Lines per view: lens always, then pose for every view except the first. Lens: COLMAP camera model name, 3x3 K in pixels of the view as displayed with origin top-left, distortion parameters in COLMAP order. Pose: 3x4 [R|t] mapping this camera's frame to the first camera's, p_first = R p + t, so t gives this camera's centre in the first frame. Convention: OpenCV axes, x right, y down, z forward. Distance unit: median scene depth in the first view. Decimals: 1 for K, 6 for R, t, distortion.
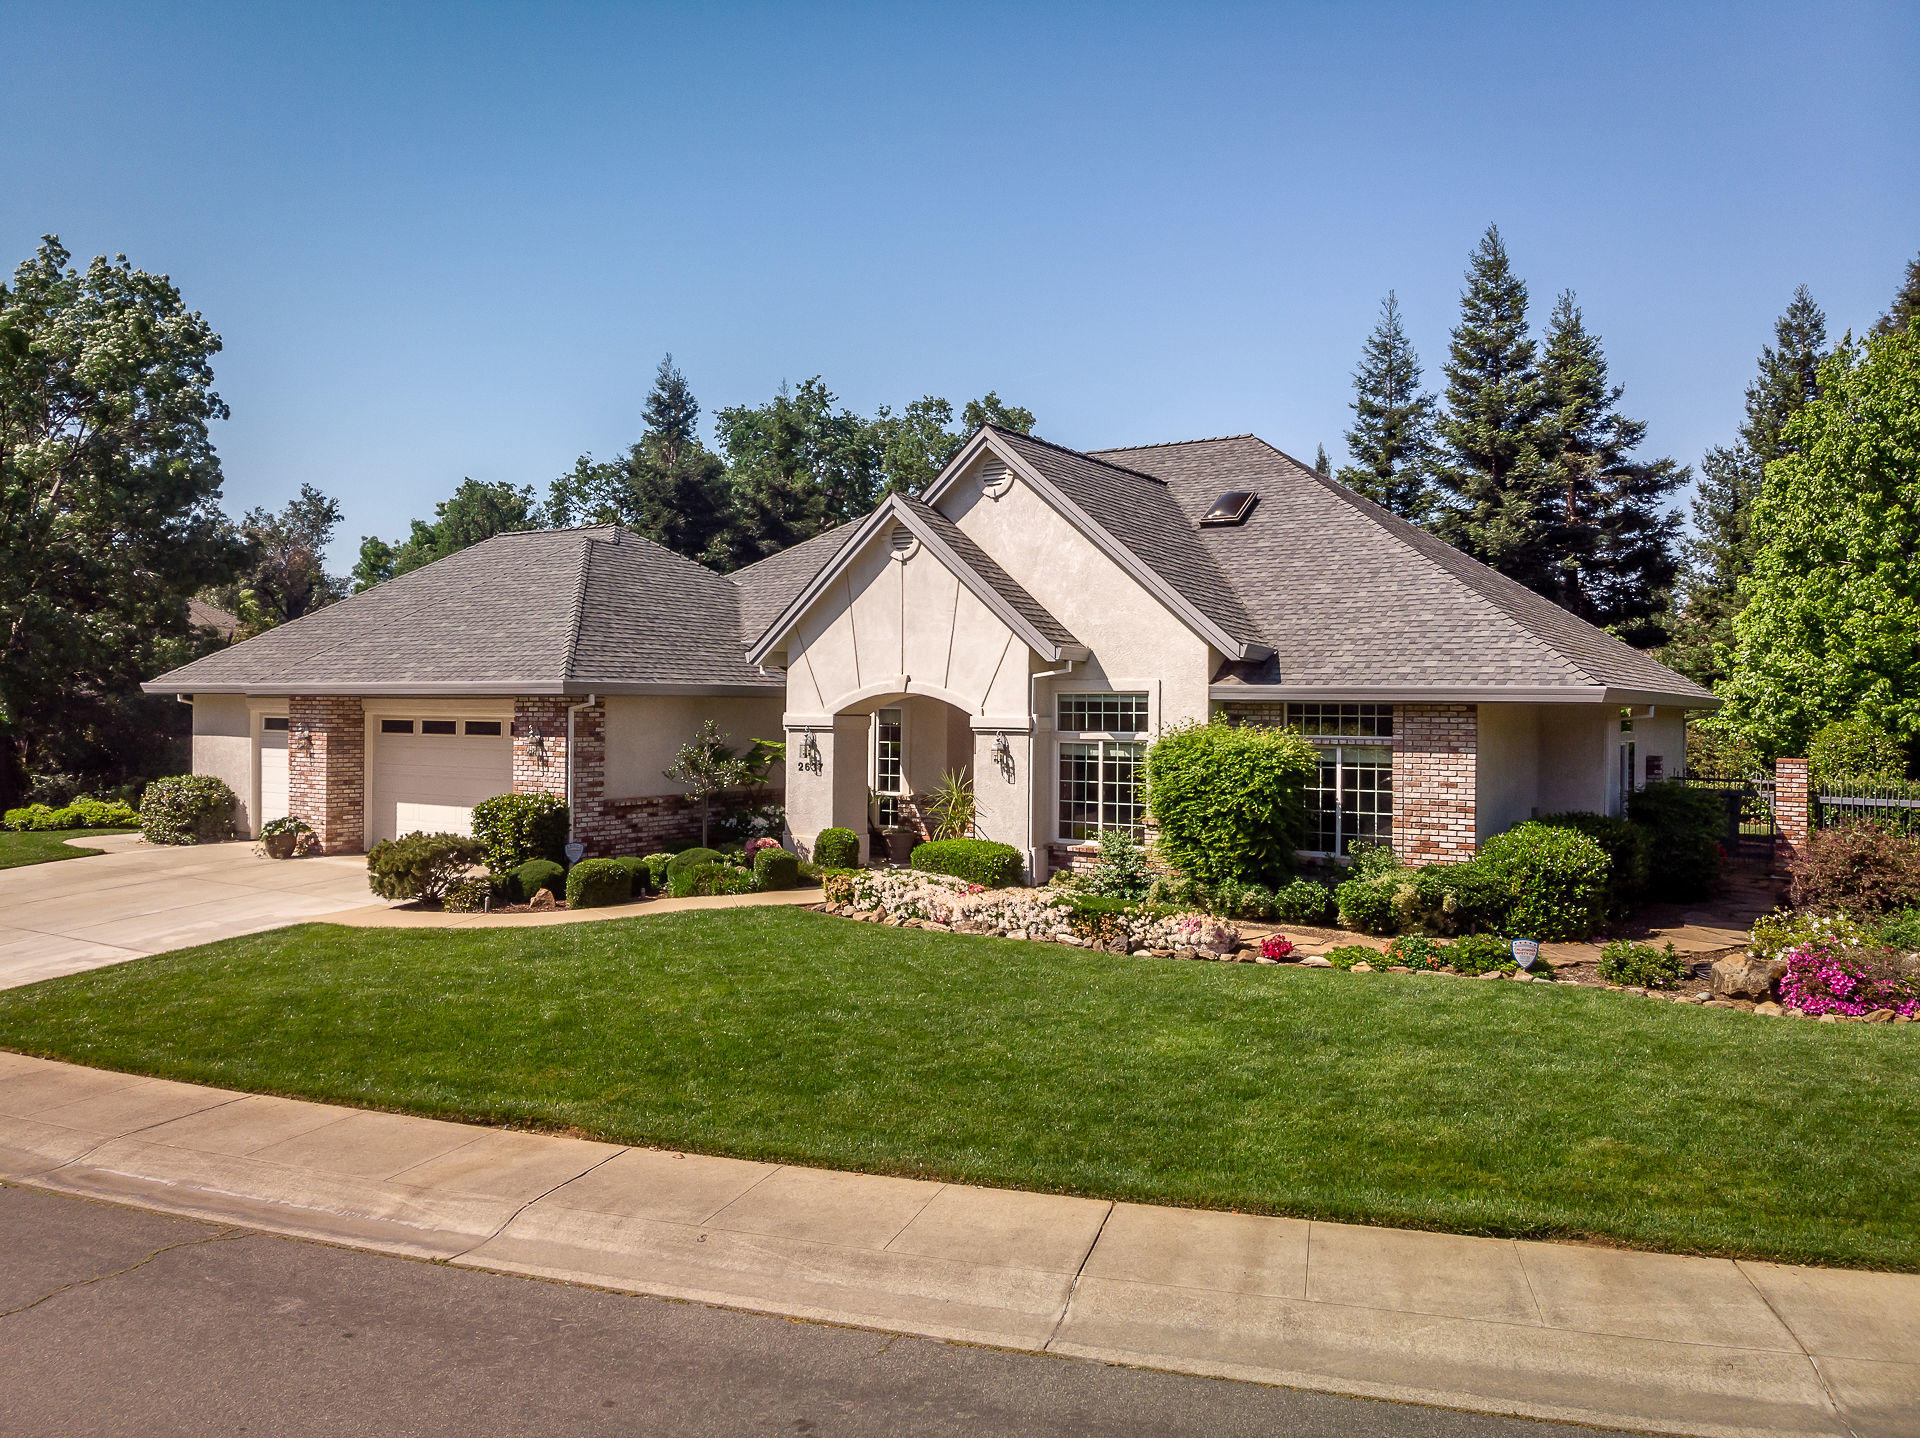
lens RADIAL K [[1409.0, 0, 960.0], [0, 1409.0, 719.0], [0, 0, 1]] dist [-0.005857, 0.003006]
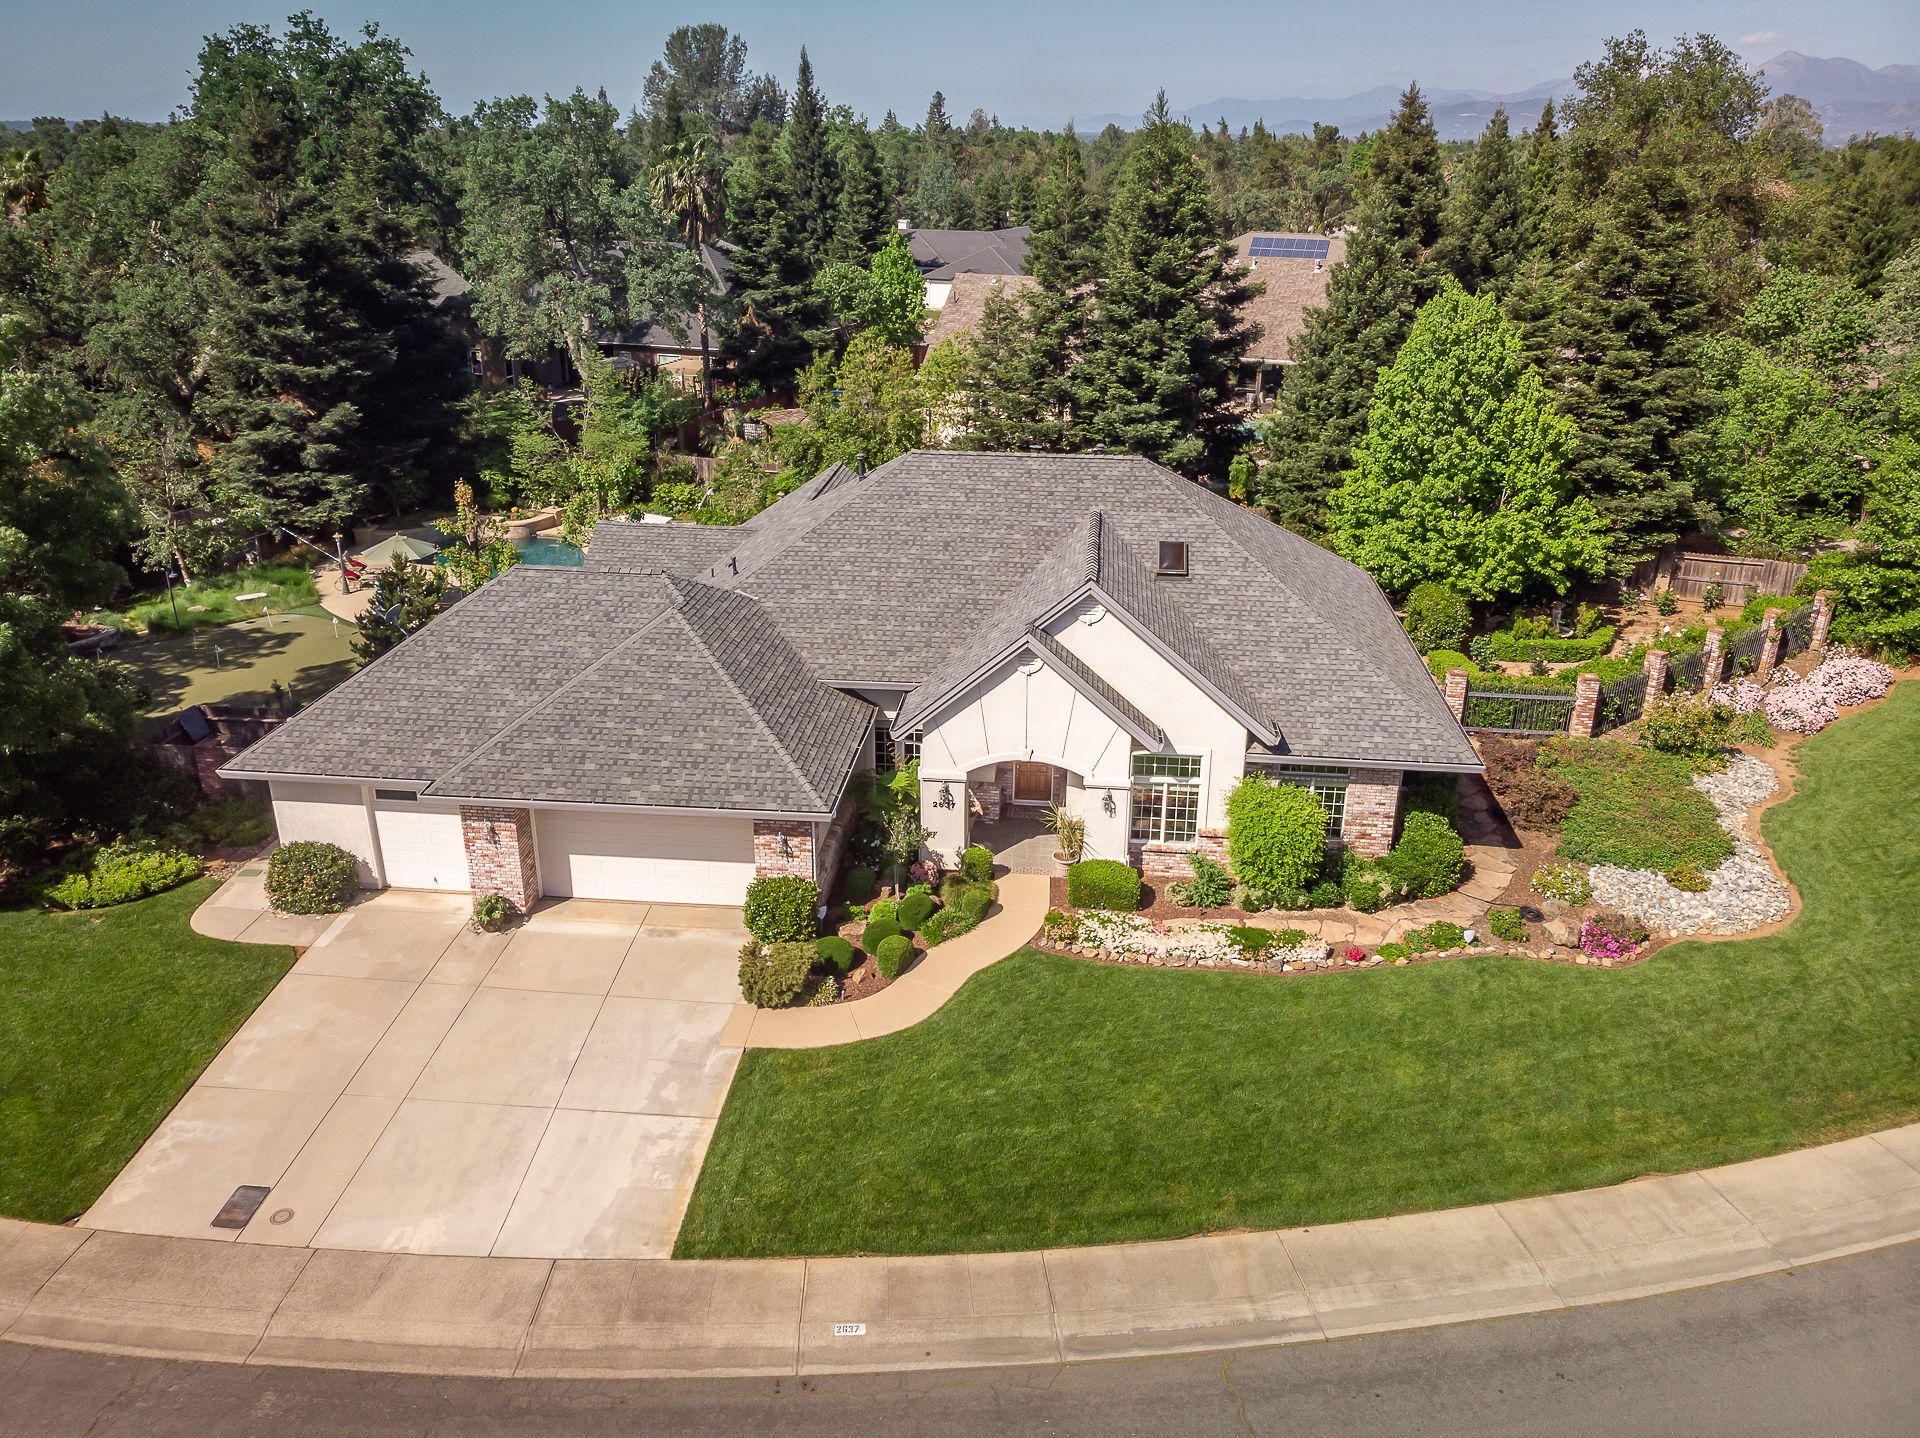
lens RADIAL K [[1404.3, 0, 960.0], [0, 1404.3, 719.0], [0, 0, 1]] dist [-0.002646, 0.004927]
pose [[0.887973, -0.176327, 0.424751, -0.712873], [0.005699, 0.927728, 0.373214, -0.601195], [-0.459861, -0.328984, 0.824802, -0.129474]]
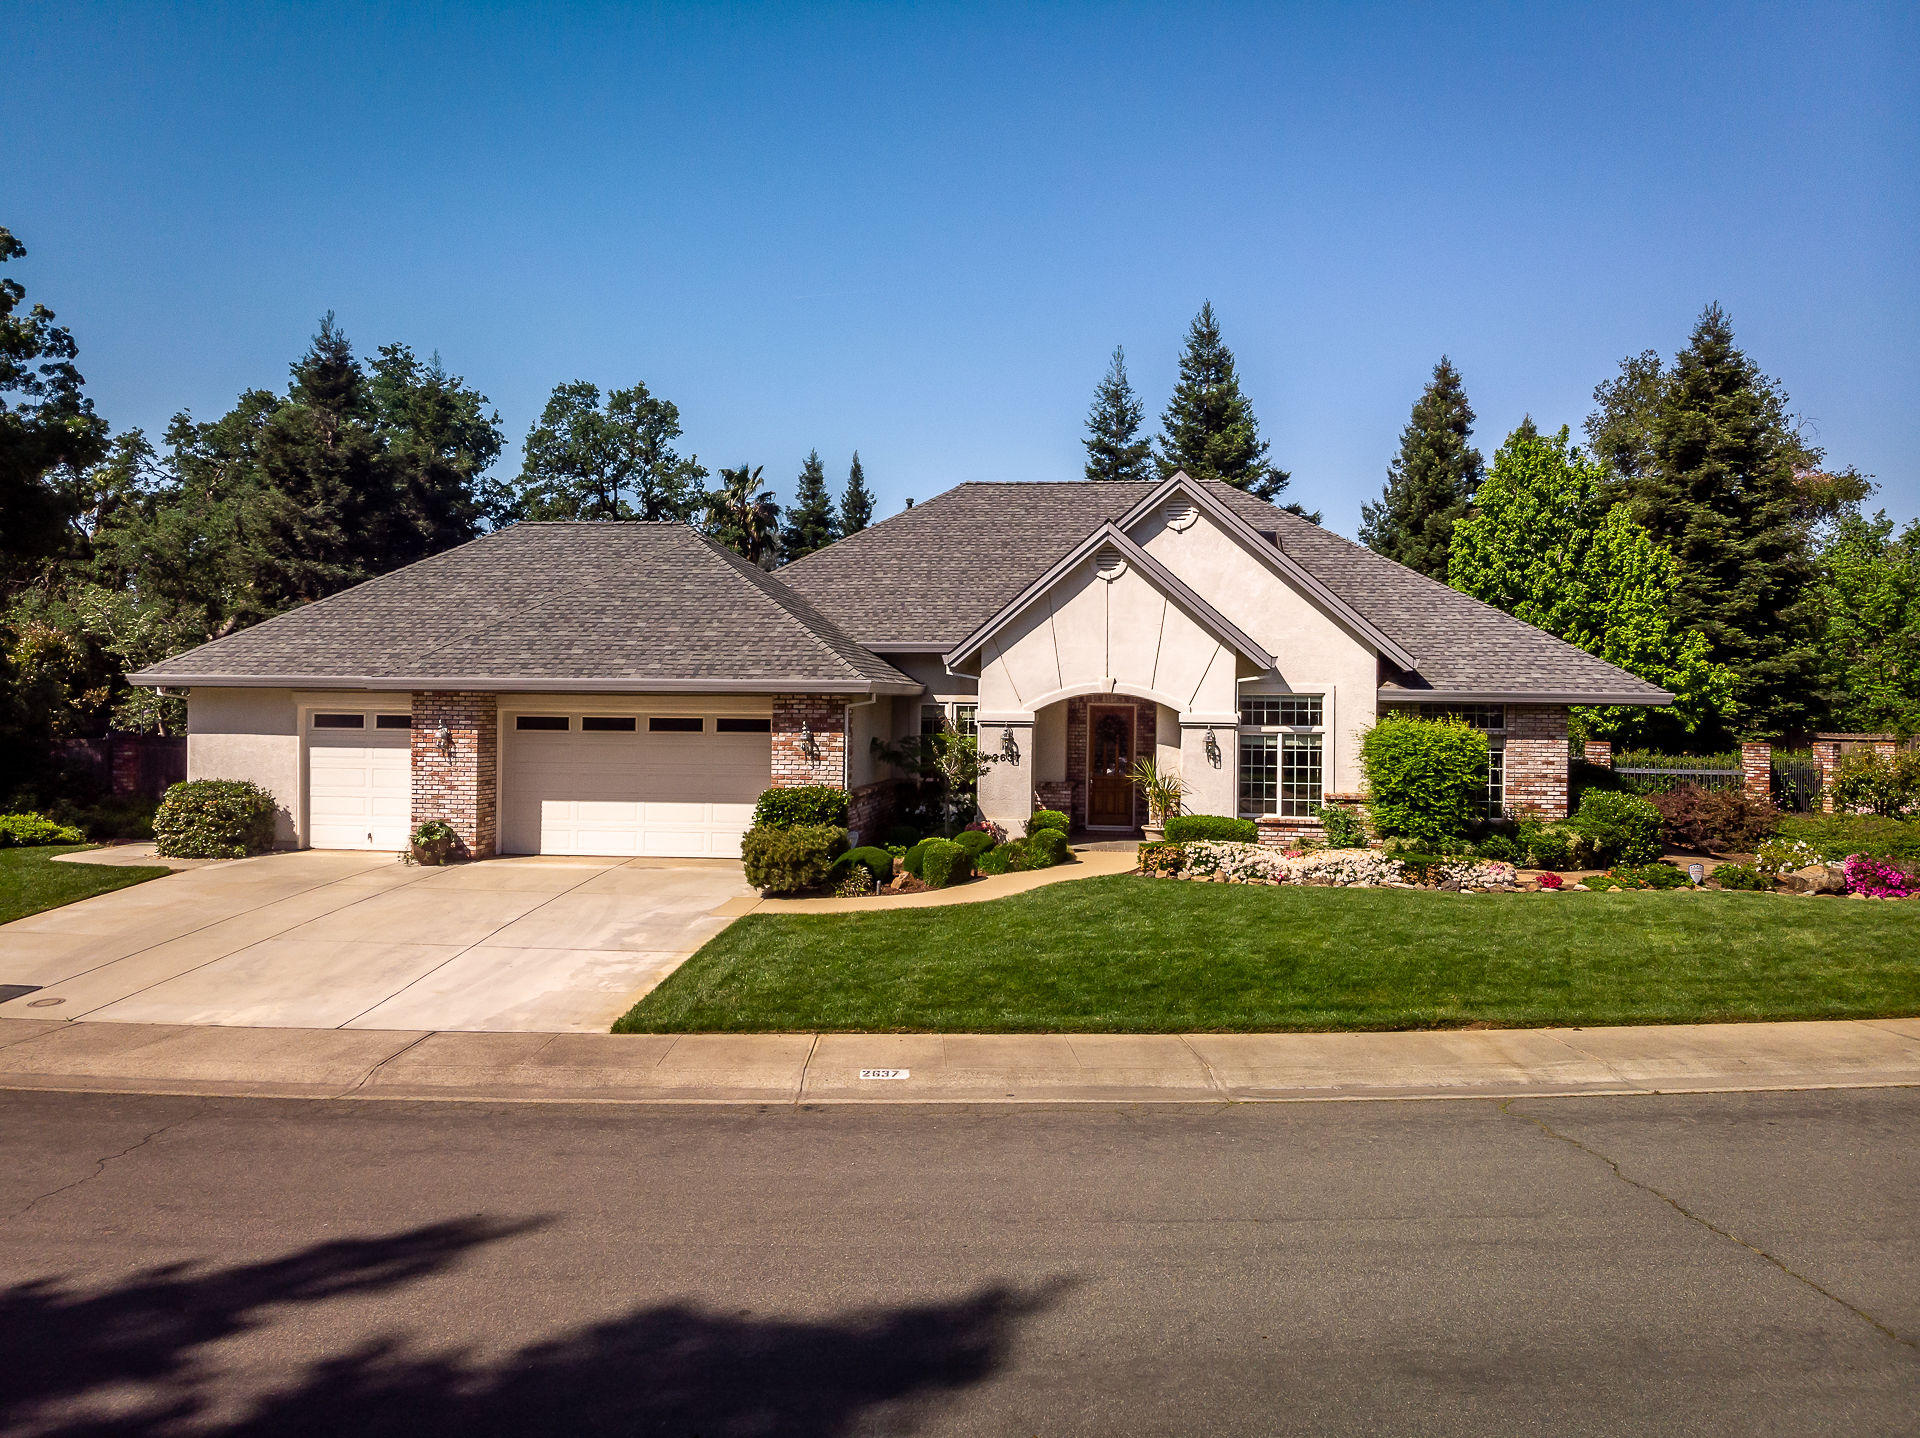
lens RADIAL K [[1415.8, 0, 960.0], [0, 1415.8, 719.0], [0, 0, 1]] dist [-0.035810, 0.072200]
pose [[0.897108, -0.002750, 0.441802, -0.683630], [-0.000023, 0.999980, 0.006271, -0.004545], [-0.441810, -0.005636, 0.897091, 0.005378]]
